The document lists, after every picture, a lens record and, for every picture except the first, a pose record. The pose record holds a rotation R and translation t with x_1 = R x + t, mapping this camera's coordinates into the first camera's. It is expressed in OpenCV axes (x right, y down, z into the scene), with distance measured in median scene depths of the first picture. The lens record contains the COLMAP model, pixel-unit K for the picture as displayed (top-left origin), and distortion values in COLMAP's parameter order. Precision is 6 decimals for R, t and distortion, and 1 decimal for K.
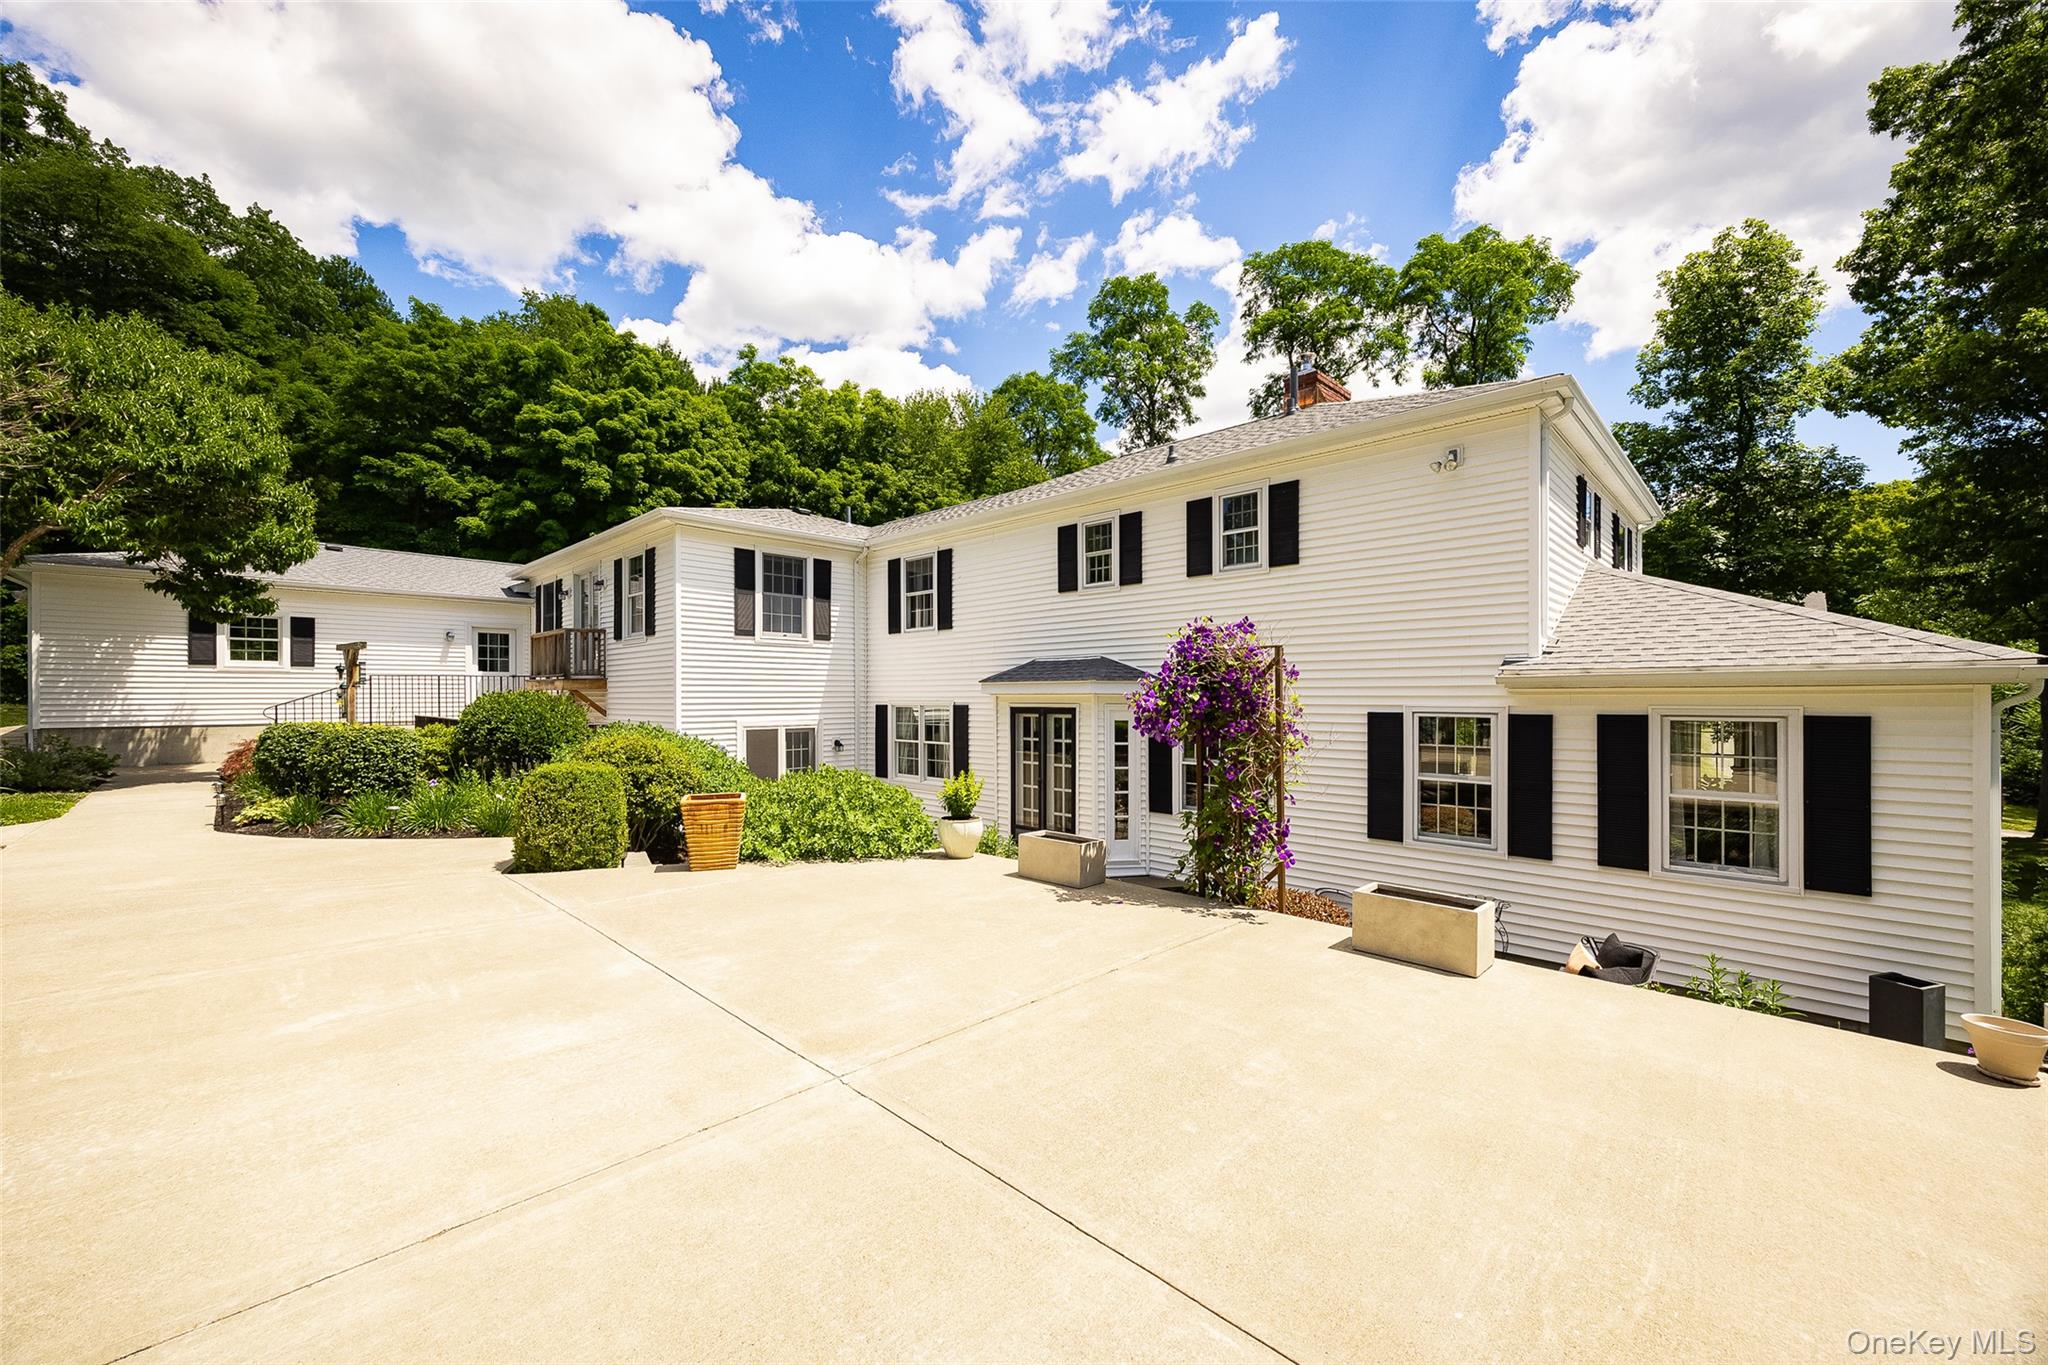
lens RADIAL K [[796.1, 0, 1024.0], [0, 796.1, 682.5], [0, 0, 1]] dist [0.002671, 0.000302]
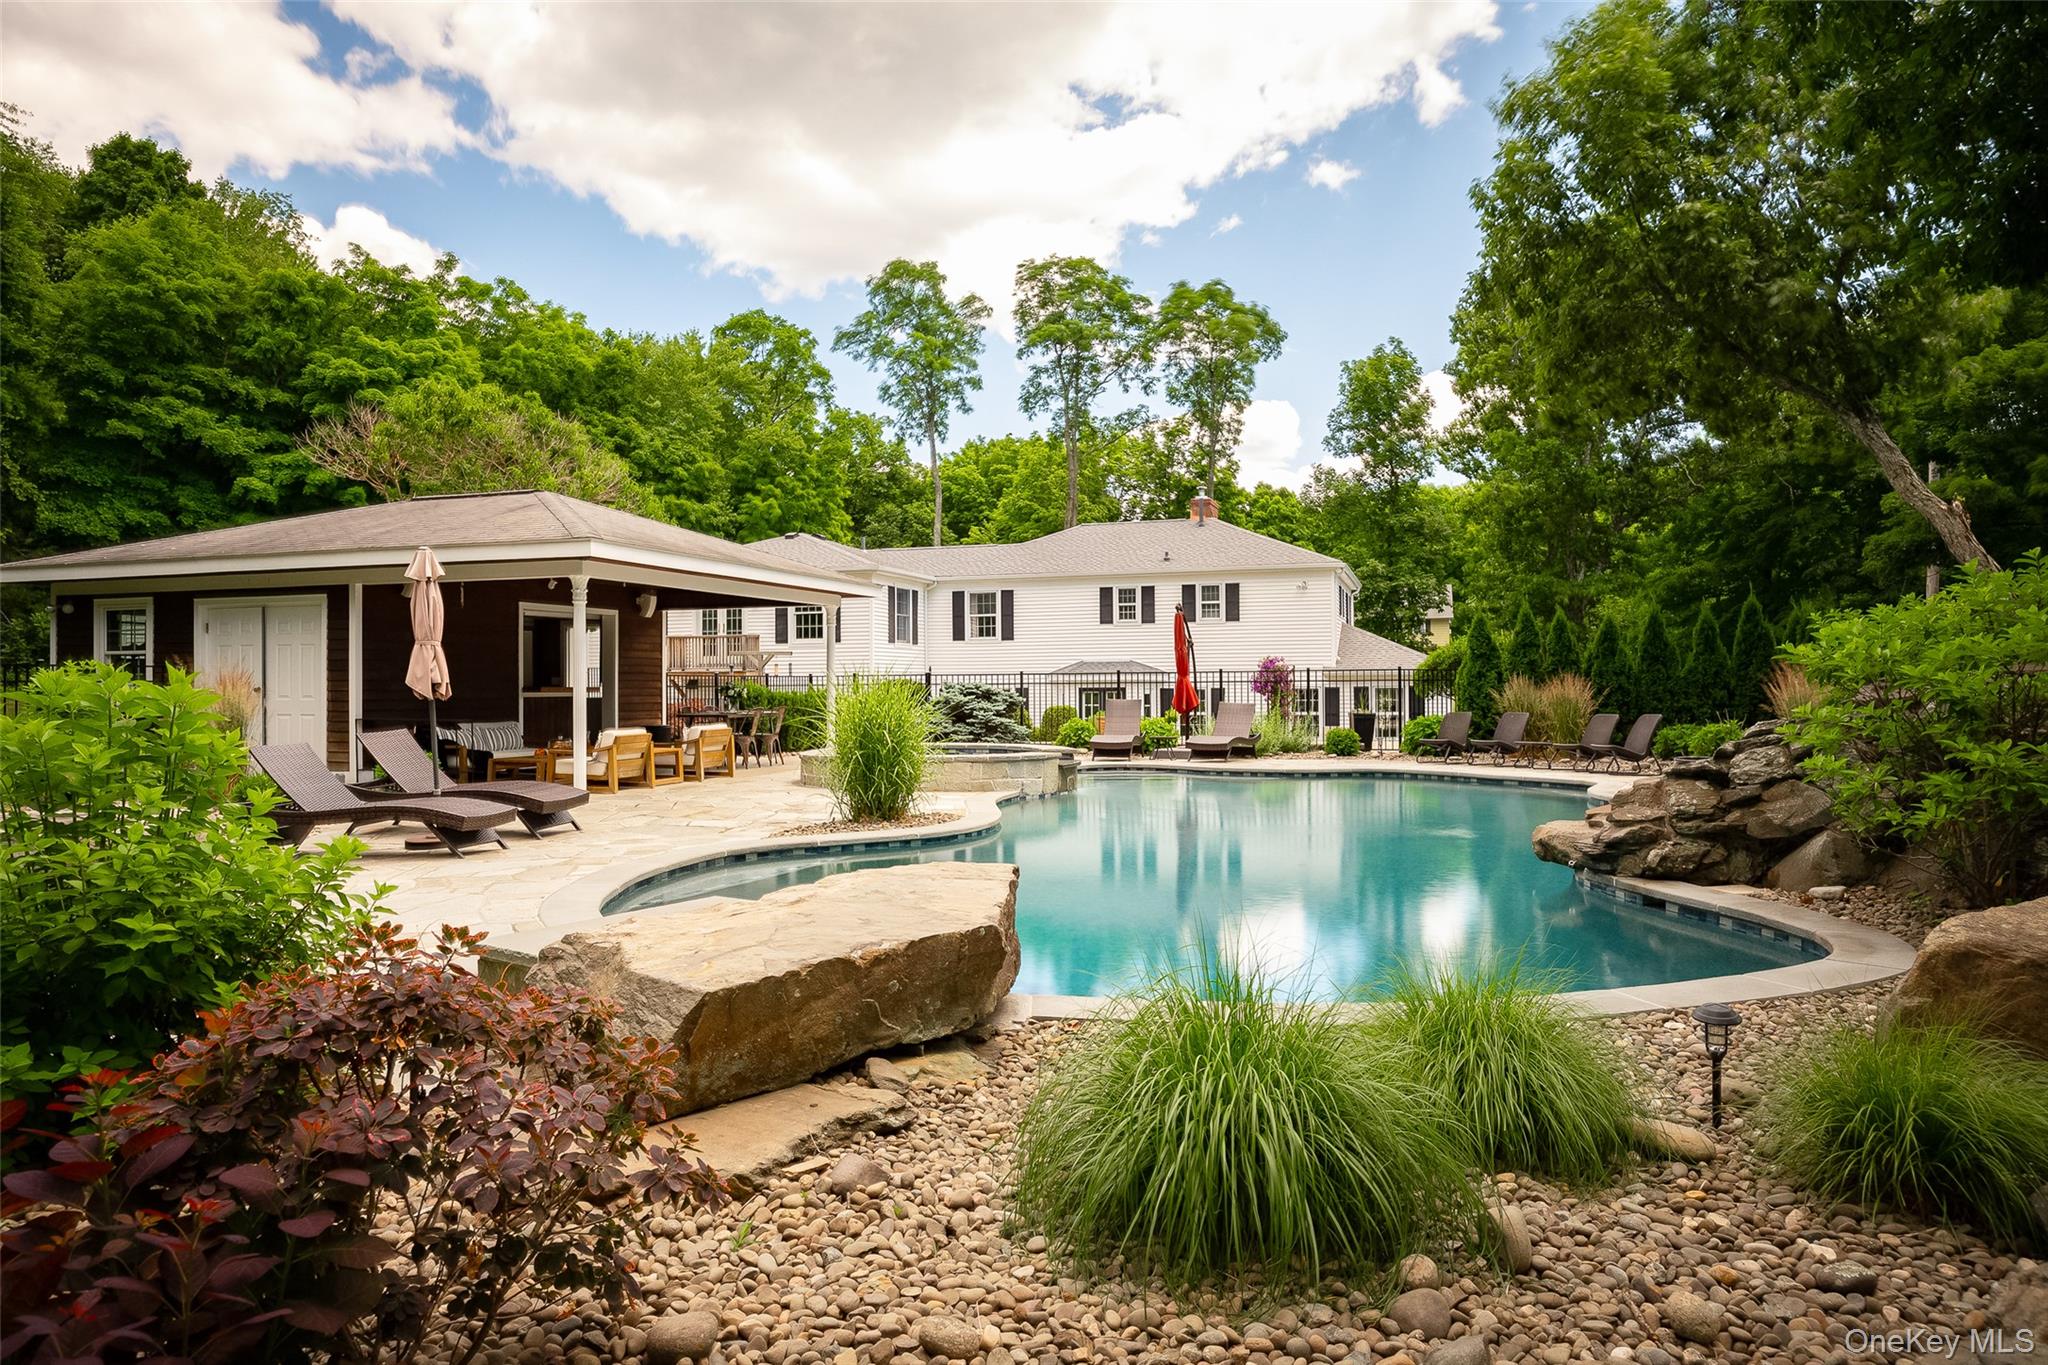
lens RADIAL K [[1198.5, 0, 1024.0], [0, 1198.5, 682.5], [0, 0, 1]] dist [-0.000323, 0.000218]
pose [[0.904230, -0.002801, 0.427037, -1.096165], [-0.003602, 0.999893, 0.014184, -0.015549], [-0.427031, -0.014363, 0.904123, -1.185403]]
